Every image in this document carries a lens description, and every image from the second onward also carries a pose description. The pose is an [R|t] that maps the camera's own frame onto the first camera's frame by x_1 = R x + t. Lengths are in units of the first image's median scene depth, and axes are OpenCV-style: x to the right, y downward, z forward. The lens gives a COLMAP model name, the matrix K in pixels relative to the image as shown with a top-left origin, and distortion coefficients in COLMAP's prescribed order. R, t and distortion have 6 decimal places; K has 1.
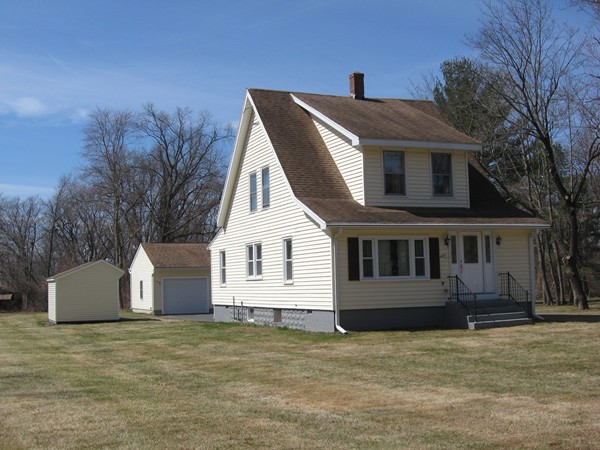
lens RADIAL K [[830.7, 0, 300.0], [0, 830.7, 225.0], [0, 0, 1]] dist [-0.135214, -0.046863]
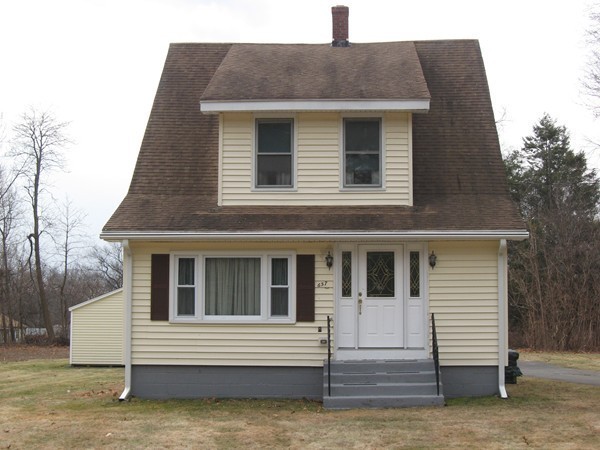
lens RADIAL K [[1034.7, 0, 300.0], [0, 1034.7, 225.0], [0, 0, 1]] dist [-0.151944, -0.011894]
pose [[0.907660, -0.010870, -0.419565, 0.478552], [0.003555, 0.999828, -0.018211, 0.007317], [0.419691, 0.015038, 0.907542, 0.299260]]
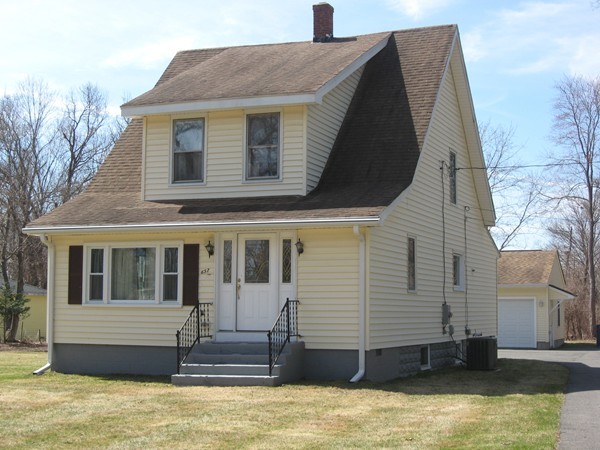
lens RADIAL K [[1034.7, 0, 300.0], [0, 1034.7, 225.0], [0, 0, 1]] dist [-0.151944, -0.011894]
pose [[0.729475, -0.026545, -0.683492, 0.790616], [0.023795, 0.999627, -0.013427, 0.013261], [0.683593, -0.006469, 0.729834, 0.451586]]
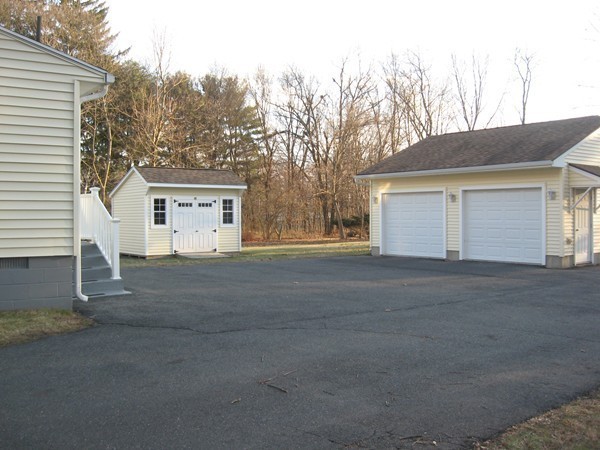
lens RADIAL K [[626.1, 0, 297.4], [0, 626.1, 216.9], [0, 0, 1]] dist [-0.134276, 0.047860]
pose [[0.253146, 0.028842, -0.966998, 0.460187], [0.065250, 0.996770, 0.046812, 0.106774], [0.965225, -0.074946, 0.250446, 1.550417]]
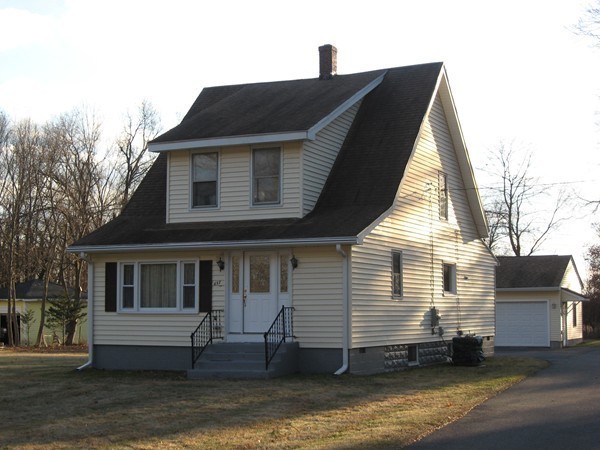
lens RADIAL K [[1034.7, 0, 300.0], [0, 1034.7, 225.0], [0, 0, 1]] dist [-0.151944, -0.011894]
pose [[0.684807, -0.036787, -0.727795, 0.940495], [0.035659, 0.999220, -0.016953, 0.001584], [0.727851, -0.014343, 0.685585, 0.386710]]
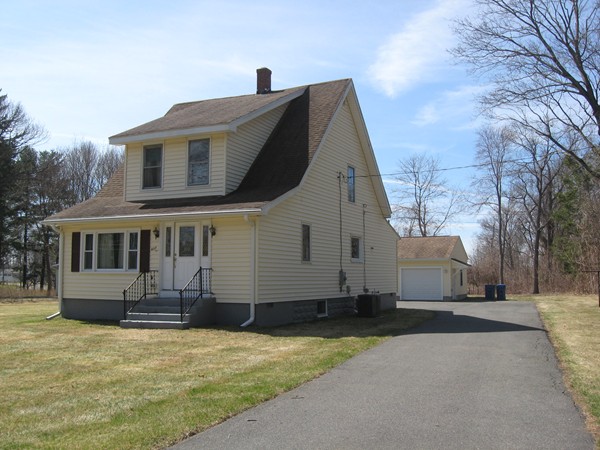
lens RADIAL K [[626.1, 0, 297.4], [0, 626.1, 216.9], [0, 0, 1]] dist [-0.134276, 0.047860]
pose [[0.679044, -0.044126, -0.732770, 0.809991], [0.033954, 0.999011, -0.028695, 0.026944], [0.733312, -0.005395, 0.679871, 0.635224]]
